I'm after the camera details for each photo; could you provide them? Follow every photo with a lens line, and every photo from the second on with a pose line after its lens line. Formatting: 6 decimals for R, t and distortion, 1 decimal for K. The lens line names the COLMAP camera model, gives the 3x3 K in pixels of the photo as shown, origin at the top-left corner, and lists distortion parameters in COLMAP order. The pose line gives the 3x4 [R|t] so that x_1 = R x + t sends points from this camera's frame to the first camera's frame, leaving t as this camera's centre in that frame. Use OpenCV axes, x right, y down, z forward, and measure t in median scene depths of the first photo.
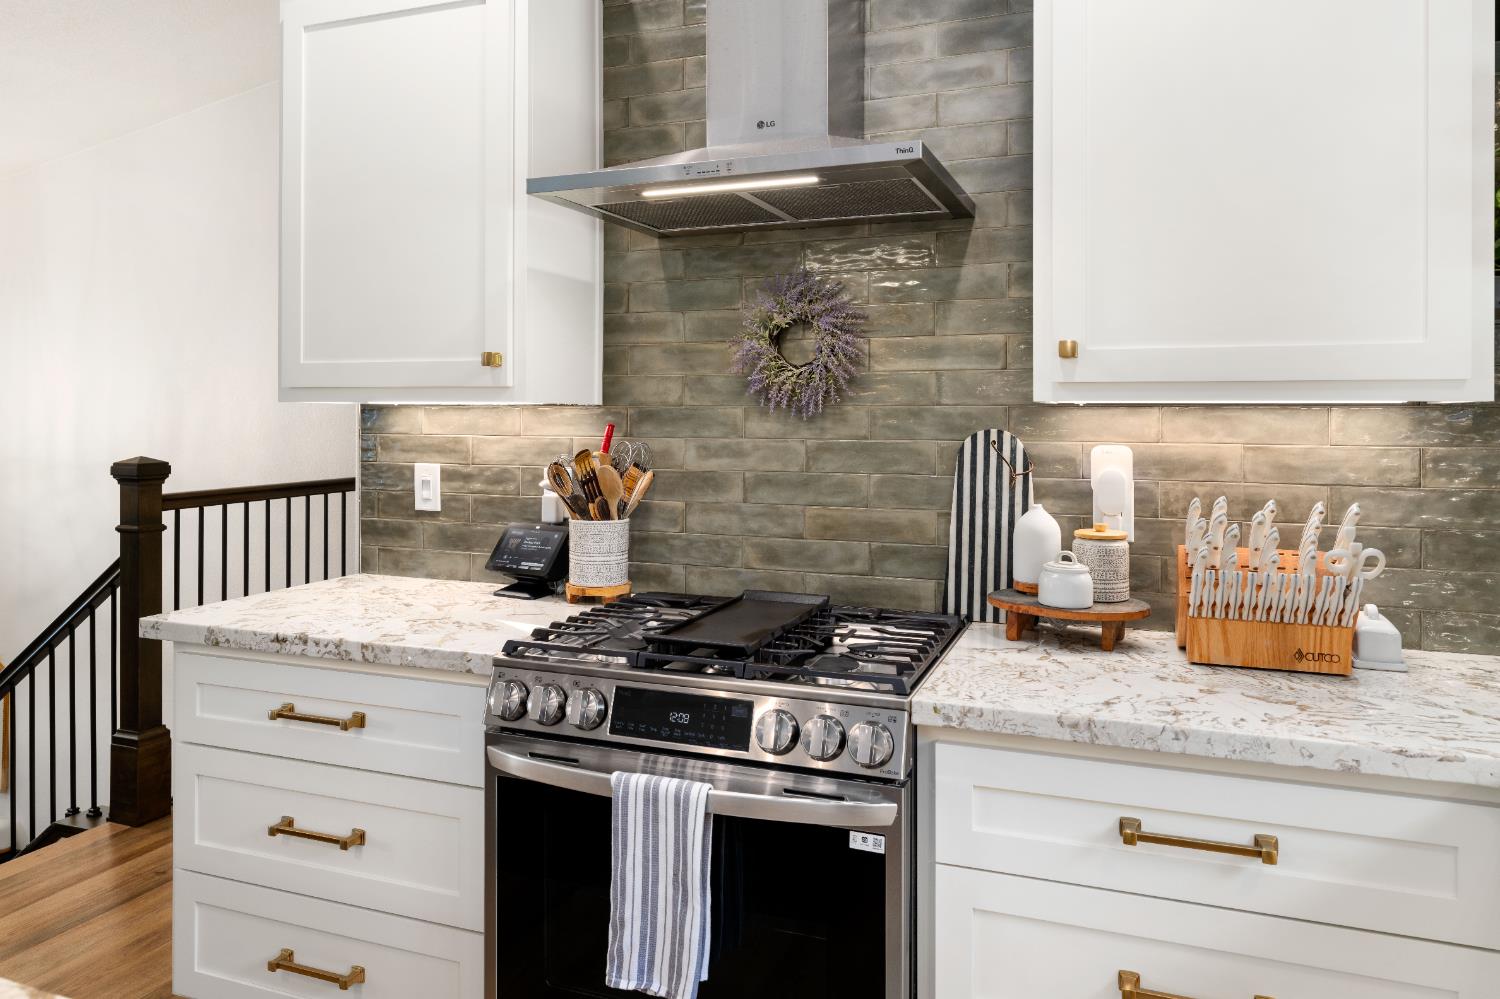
lens RADIAL K [[1049.8, 0, 751.3], [0, 1049.8, 401.7], [0, 0, 1]] dist [0.004255, -0.000985]
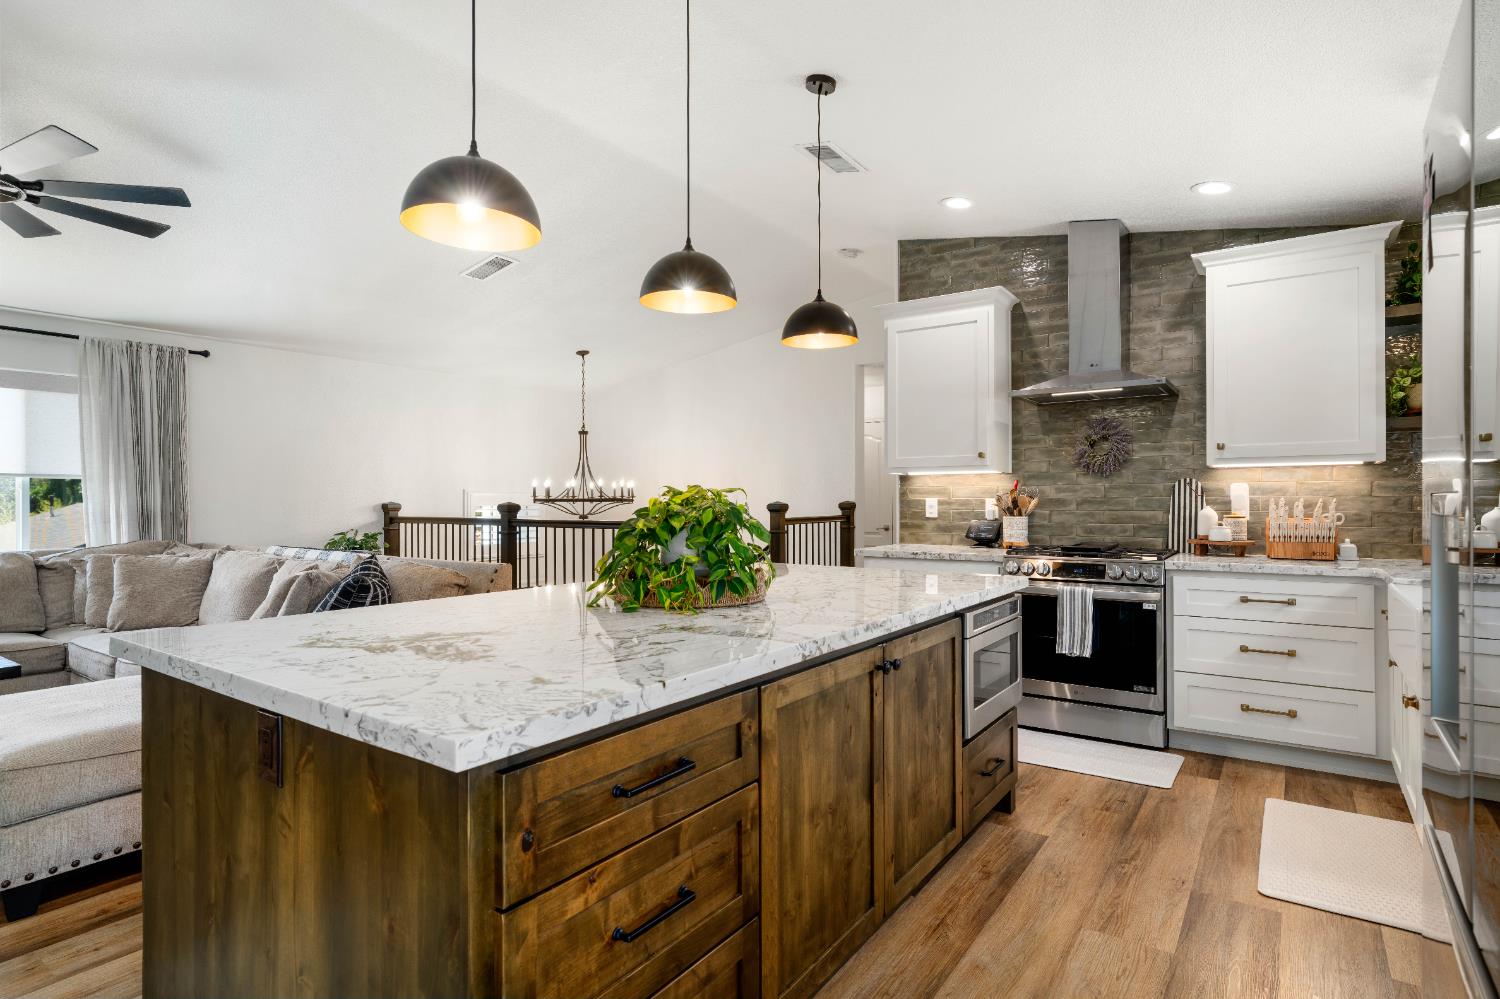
lens RADIAL K [[773.9, 0, 750.0], [0, 773.9, 499.5], [0, 0, 1]] dist [-0.001160, -0.000404]
pose [[0.969411, -0.006284, -0.245364, -0.329667], [0.007641, 0.999960, 0.004580, 0.059144], [0.245325, -0.006315, 0.969420, -1.051560]]
